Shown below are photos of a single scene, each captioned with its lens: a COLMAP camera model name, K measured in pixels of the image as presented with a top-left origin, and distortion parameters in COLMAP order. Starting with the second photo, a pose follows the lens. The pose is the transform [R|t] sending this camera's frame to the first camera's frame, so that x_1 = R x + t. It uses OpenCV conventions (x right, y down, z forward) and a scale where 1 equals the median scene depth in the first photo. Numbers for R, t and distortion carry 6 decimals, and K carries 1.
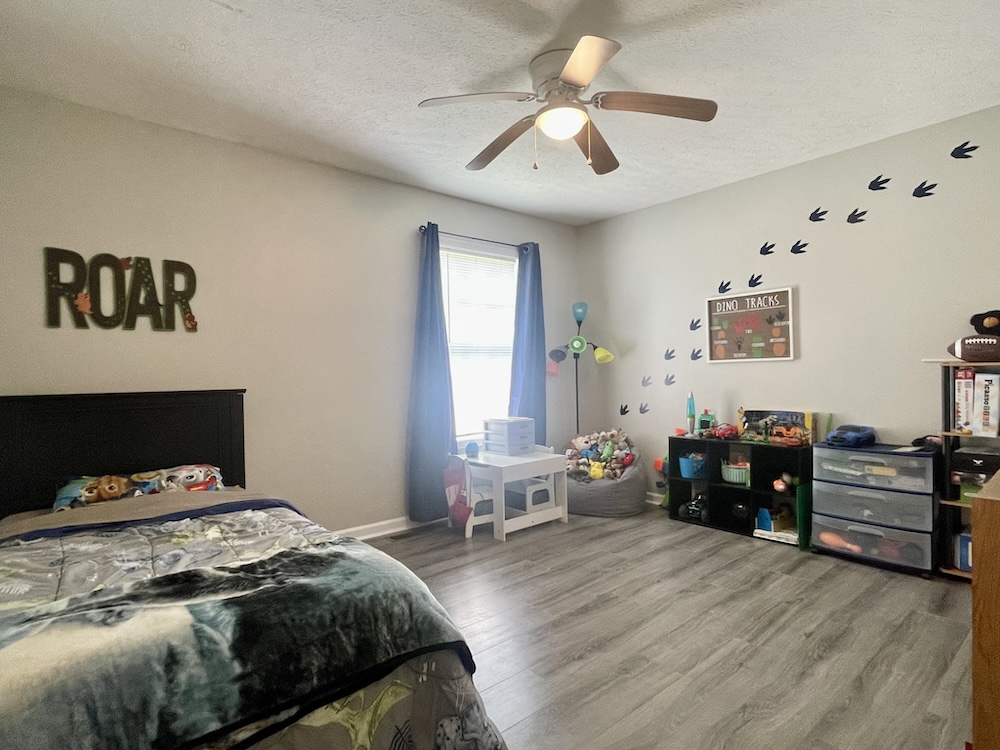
lens RADIAL K [[529.2, 0, 497.8], [0, 529.2, 376.5], [0, 0, 1]] dist [0.002878, 0.002331]
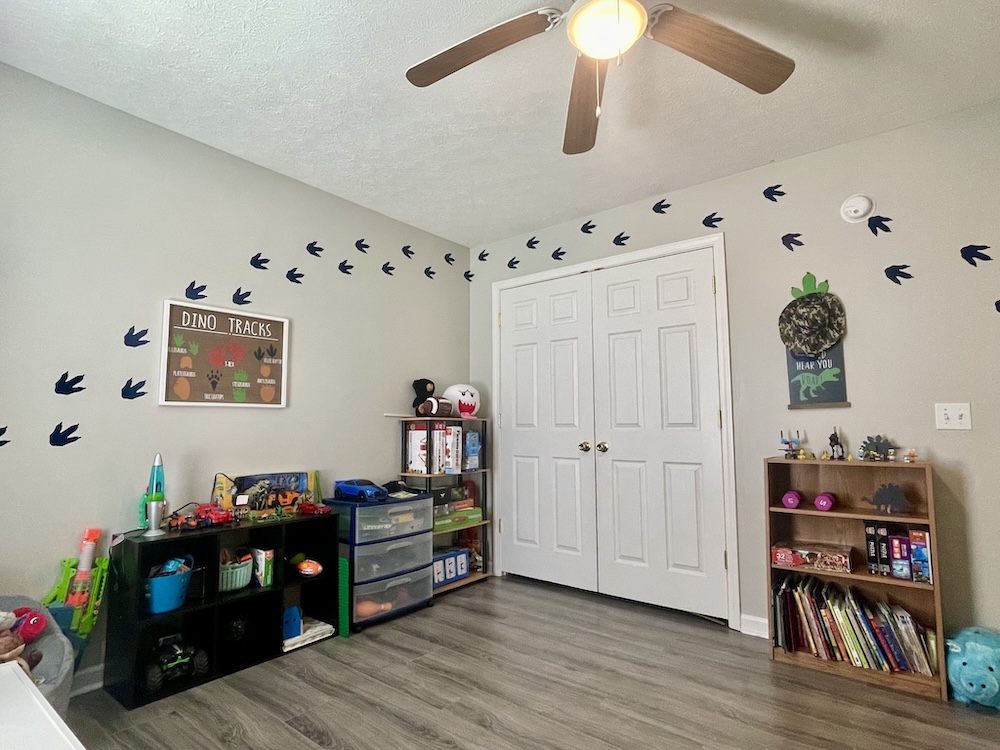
lens RADIAL K [[529.2, 0, 497.6], [0, 529.2, 377.8], [0, 0, 1]] dist [0.002878, 0.002331]
pose [[-0.184869, 0.111530, 0.976414, -0.292503], [0.012493, 0.993726, -0.111142, 0.016558], [-0.982684, -0.008349, -0.185102, 0.818964]]
